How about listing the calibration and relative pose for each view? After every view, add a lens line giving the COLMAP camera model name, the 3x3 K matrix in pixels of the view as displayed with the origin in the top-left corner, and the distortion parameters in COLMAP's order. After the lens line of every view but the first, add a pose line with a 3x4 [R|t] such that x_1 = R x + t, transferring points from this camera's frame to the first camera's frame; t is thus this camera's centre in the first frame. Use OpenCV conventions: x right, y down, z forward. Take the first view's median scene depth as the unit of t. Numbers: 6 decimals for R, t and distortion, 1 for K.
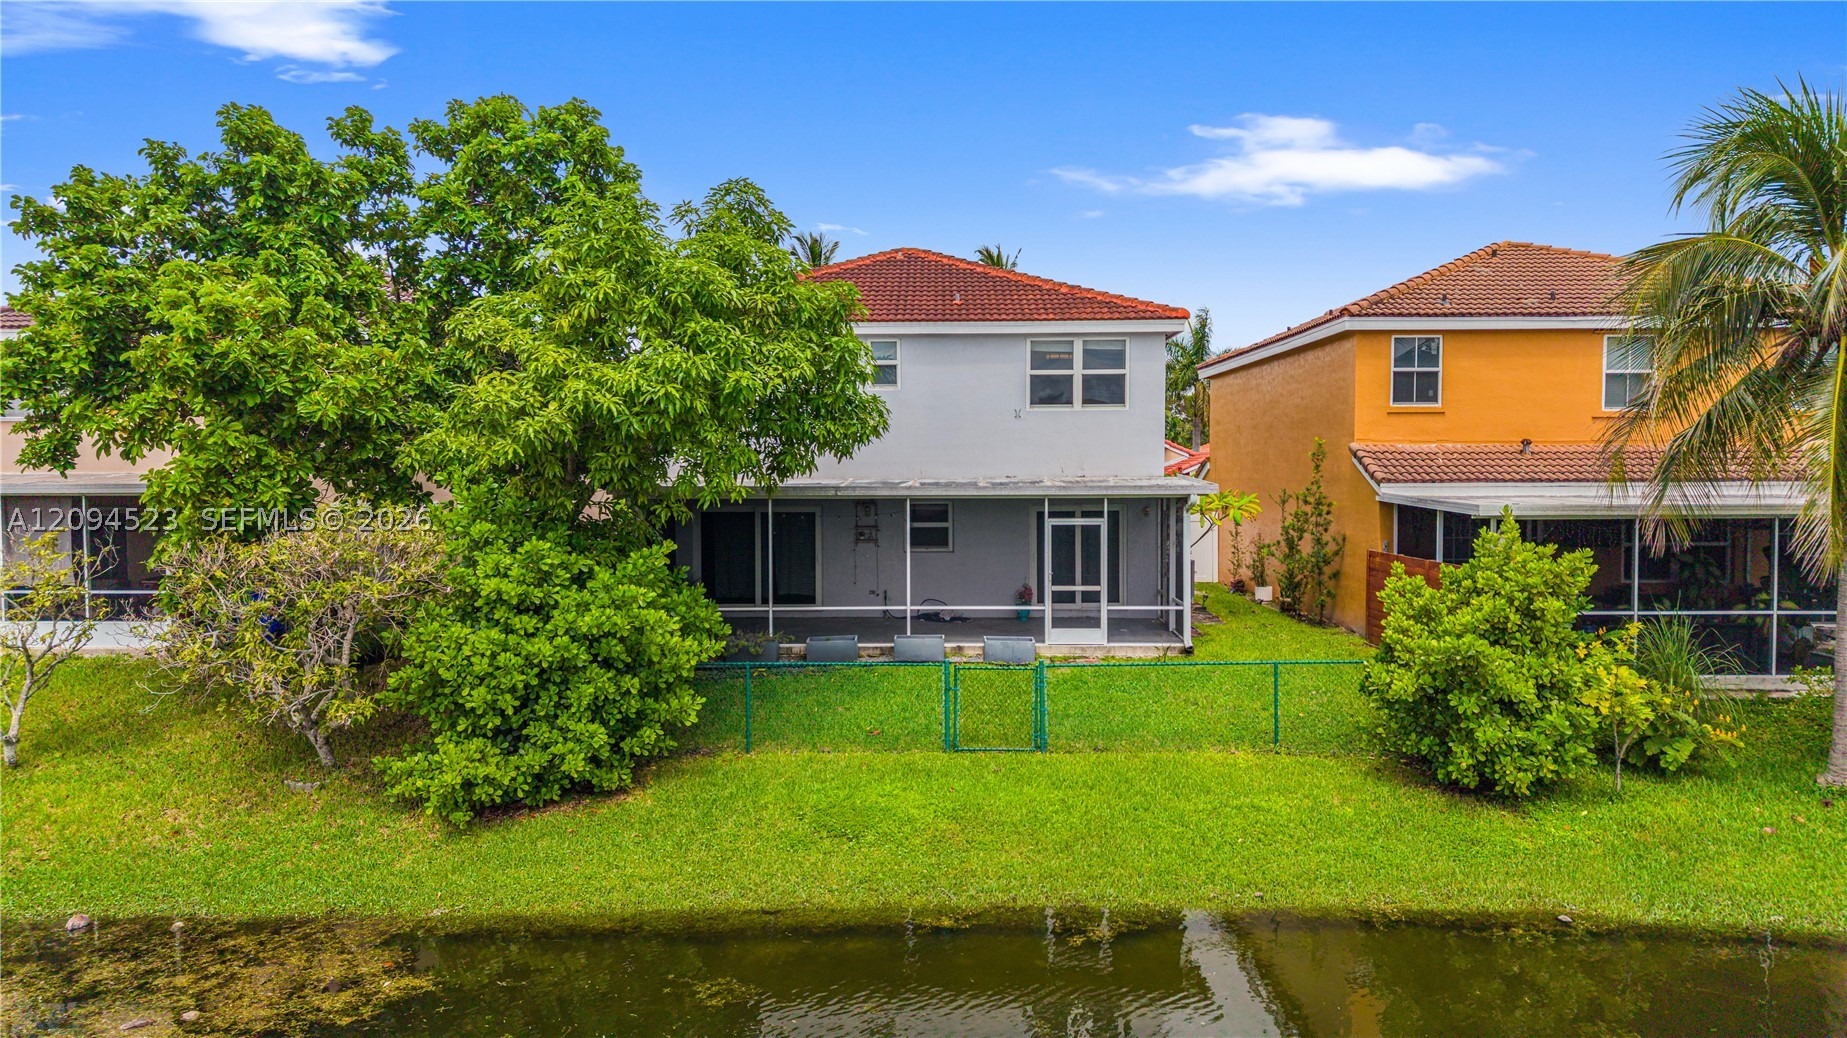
lens RADIAL K [[1232.8, 0, 923.5], [0, 1232.8, 519.0], [0, 0, 1]] dist [0.045163, -0.052495]
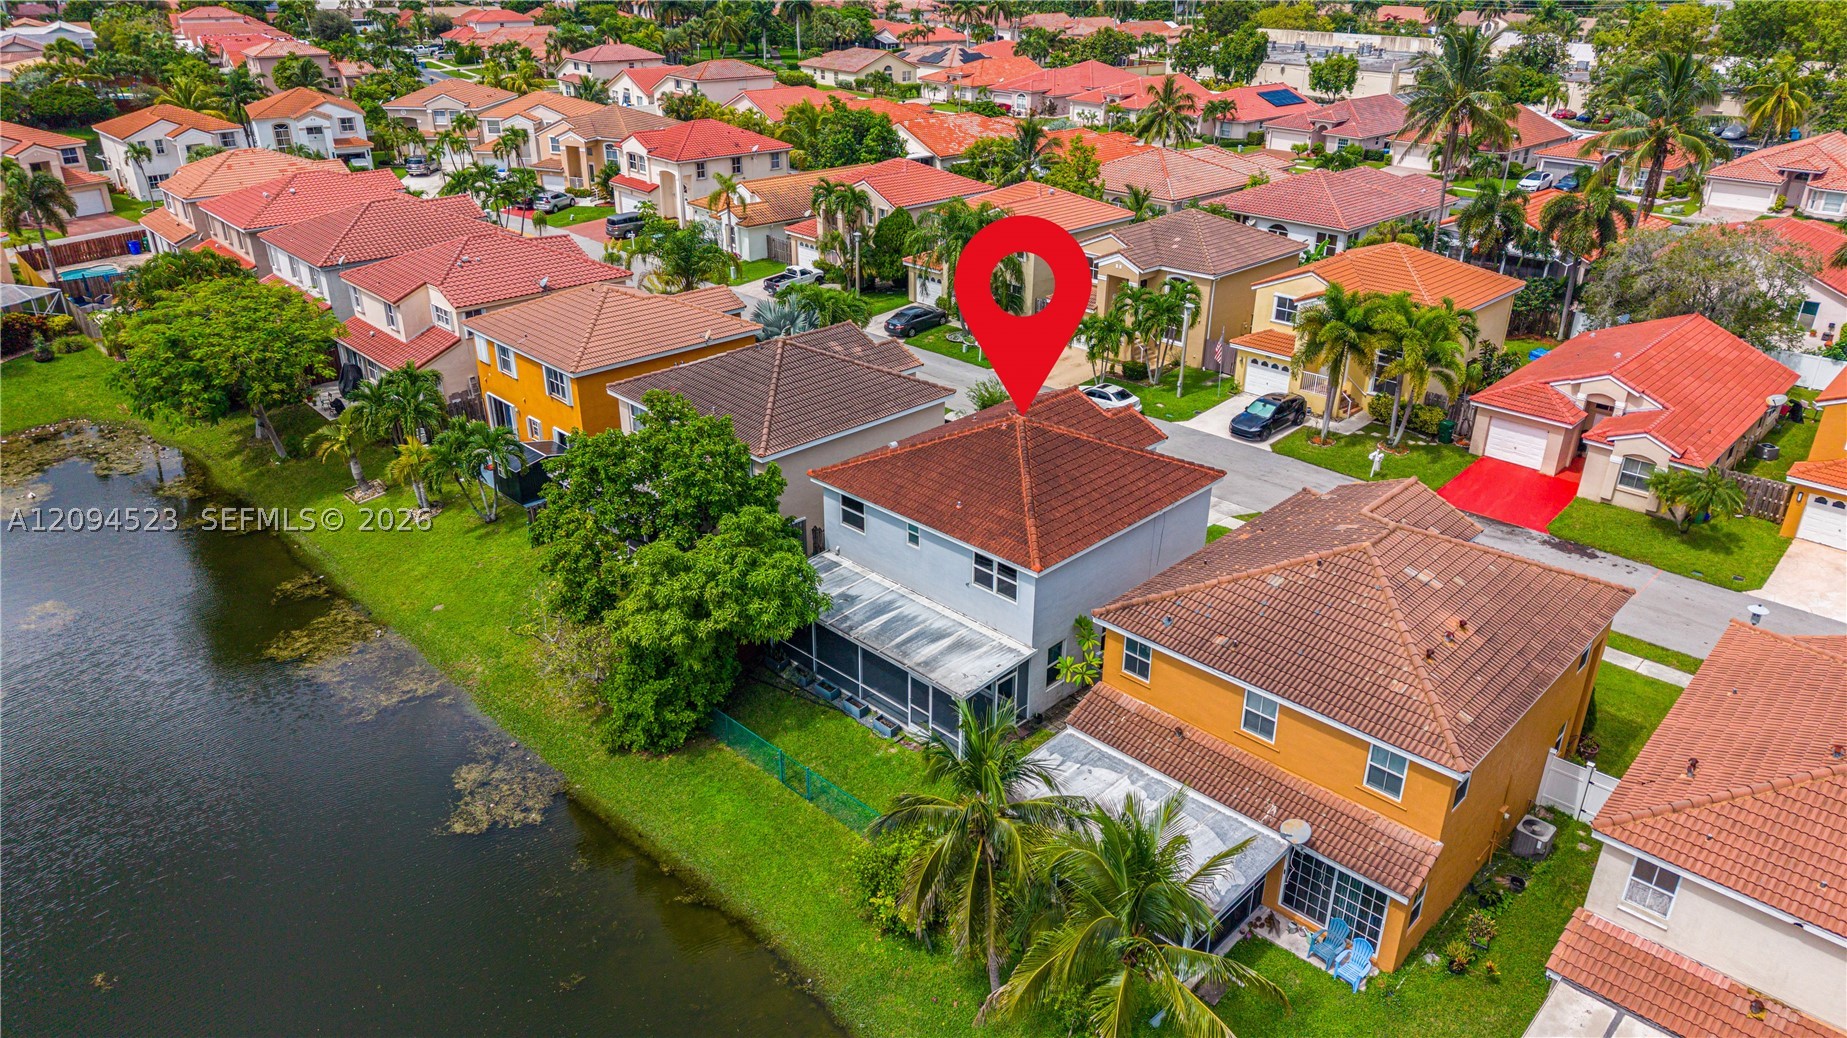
lens RADIAL K [[1236.3, 0, 923.5], [0, 1236.3, 519.0], [0, 0, 1]] dist [0.016667, -0.007696]
pose [[0.722766, 0.301749, -0.621737, 1.642594], [-0.029263, 0.912199, 0.408702, -1.331364], [0.690473, -0.277202, 0.668136, -0.251575]]
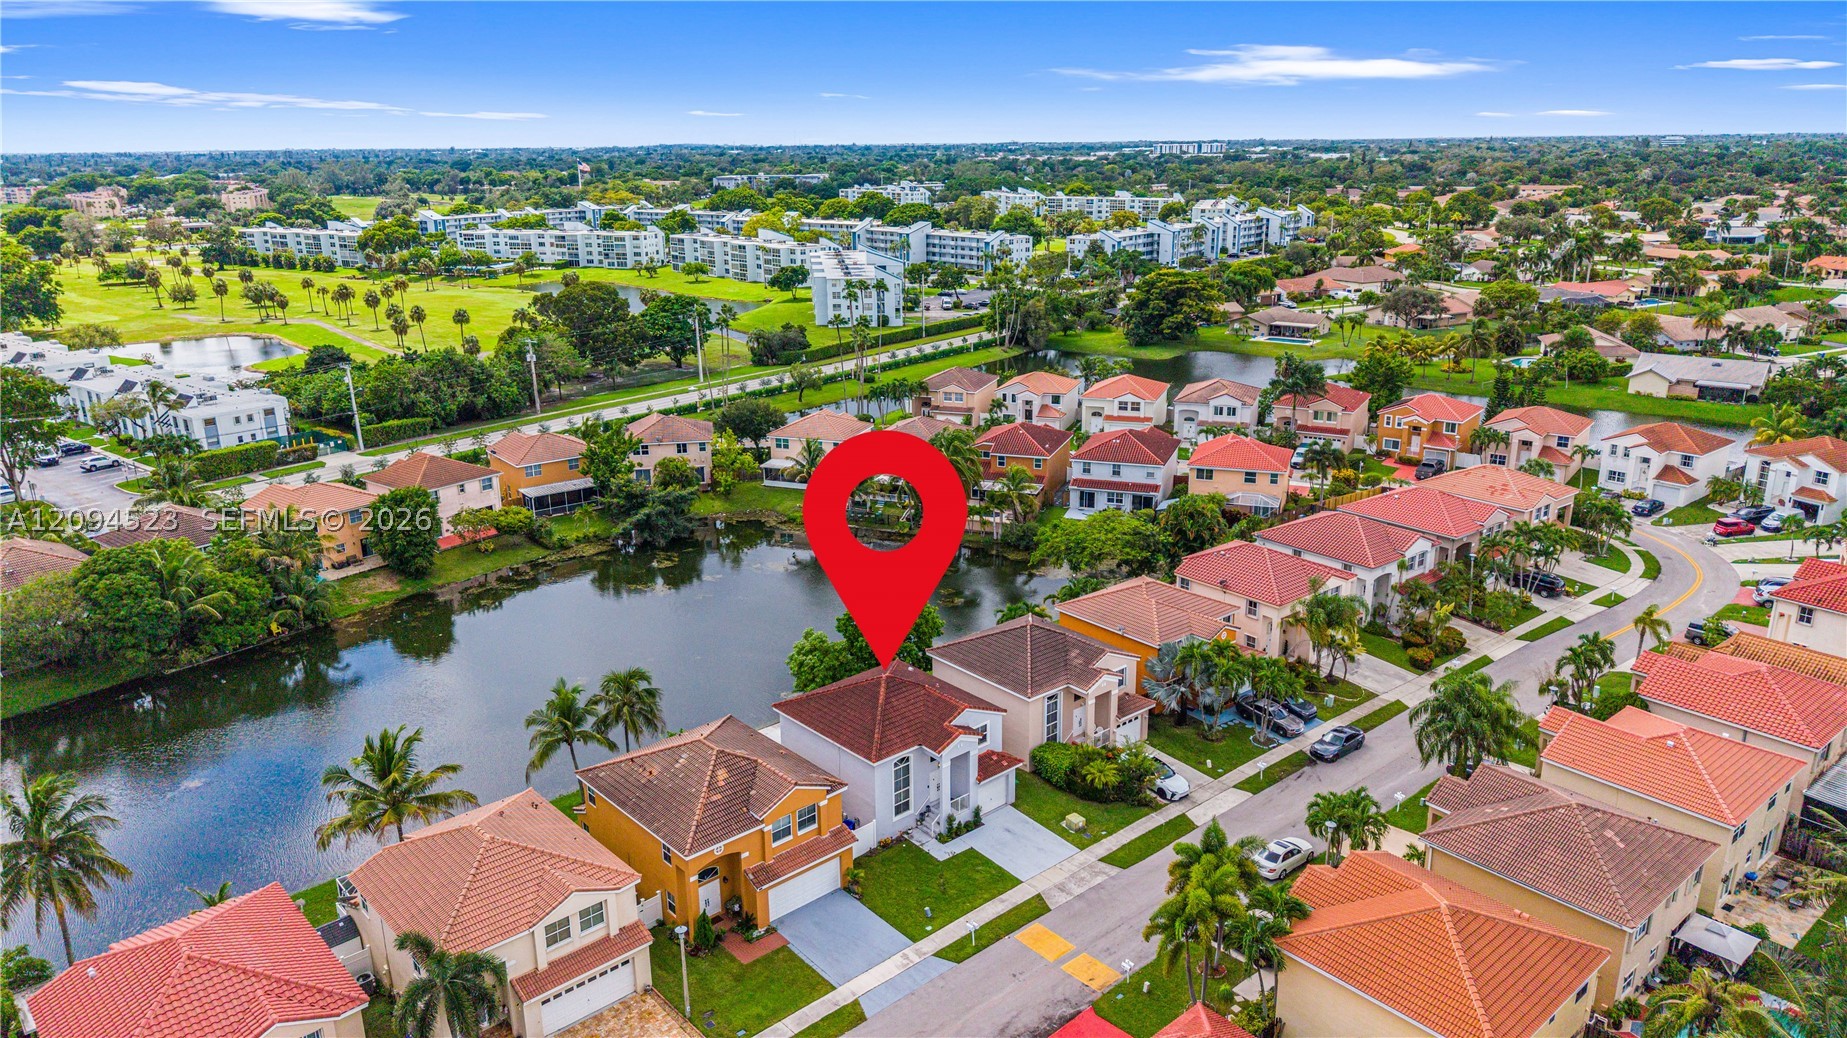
lens RADIAL K [[1236.3, 0, 927.6], [0, 1236.3, 512.1], [0, 0, 1]] dist [0.049027, -0.051203]
pose [[-0.741371, 0.205470, -0.638867, 3.016939], [-0.008402, 0.949060, 0.314984, -2.692710], [0.671043, 0.238888, -0.701879, 5.464070]]
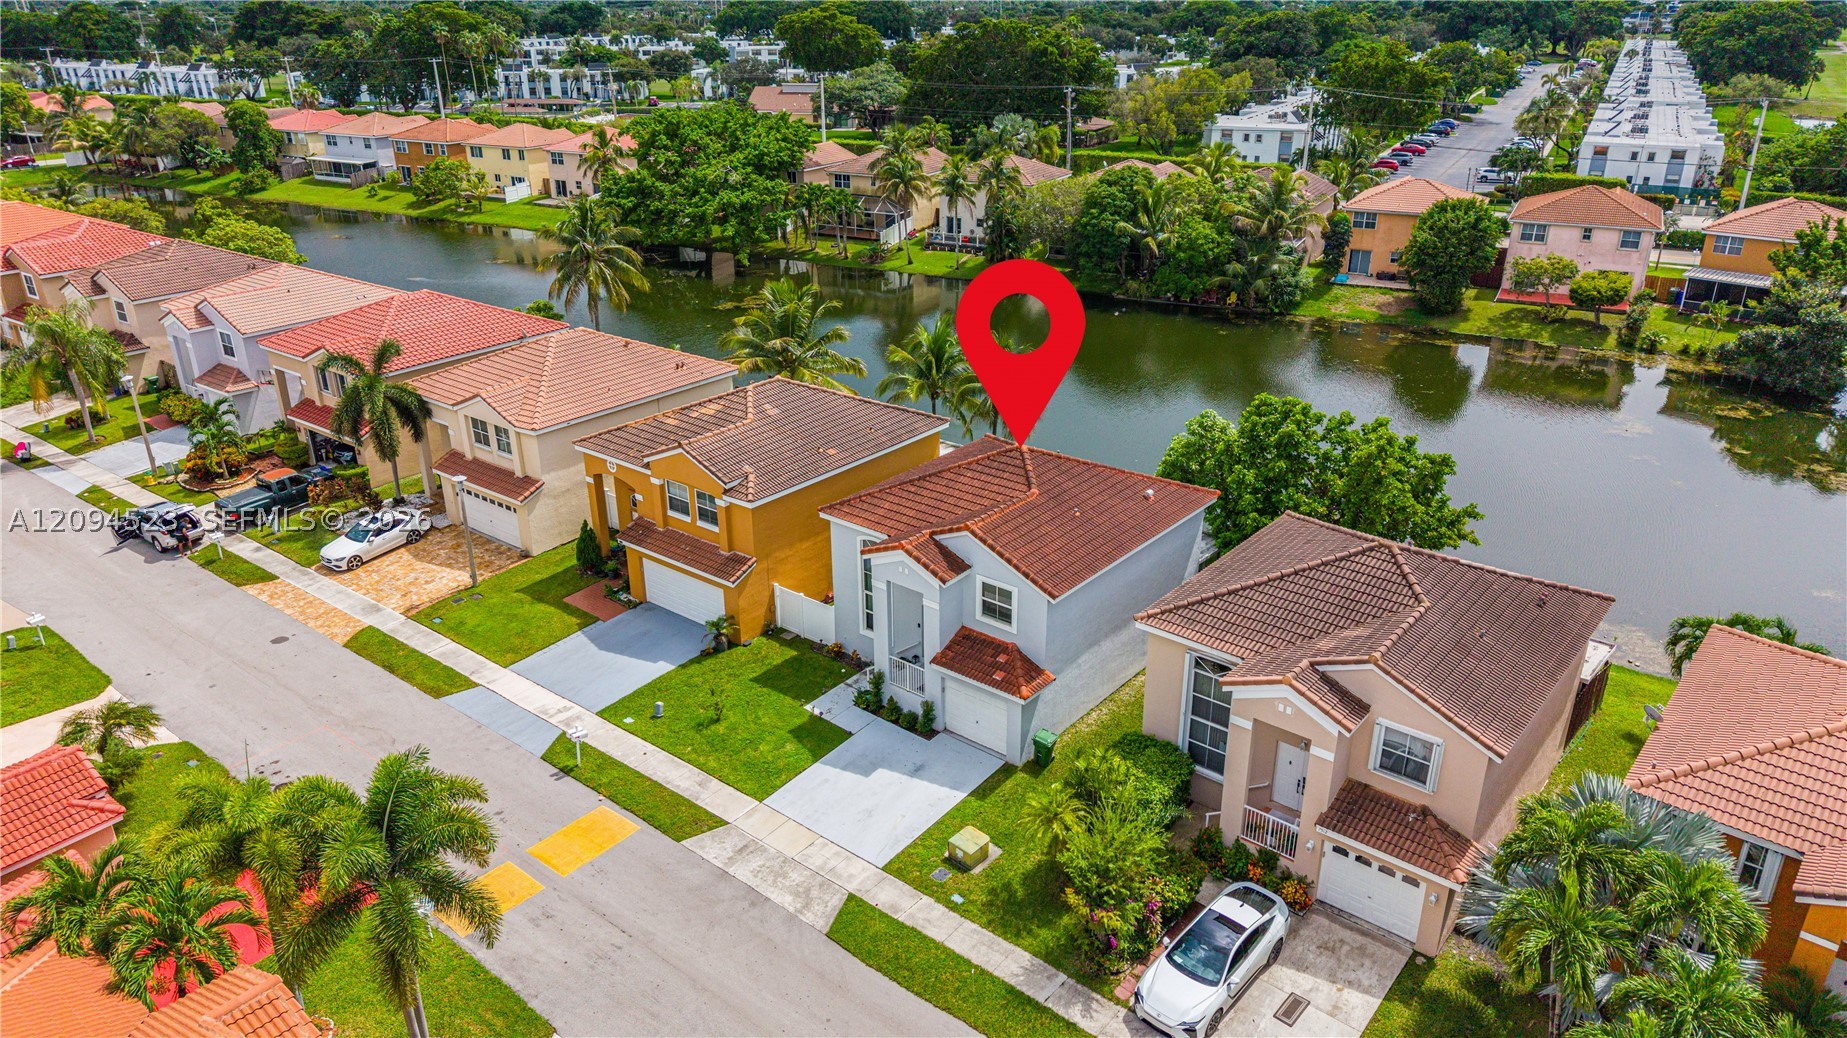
lens RADIAL K [[1236.3, 0, 923.5], [0, 1236.3, 519.0], [0, 0, 1]] dist [0.016667, -0.007696]
pose [[-0.781764, -0.238253, 0.576264, -1.588809], [0.028758, 0.909372, 0.414988, -1.451792], [-0.622911, 0.340995, -0.704062, 4.113843]]
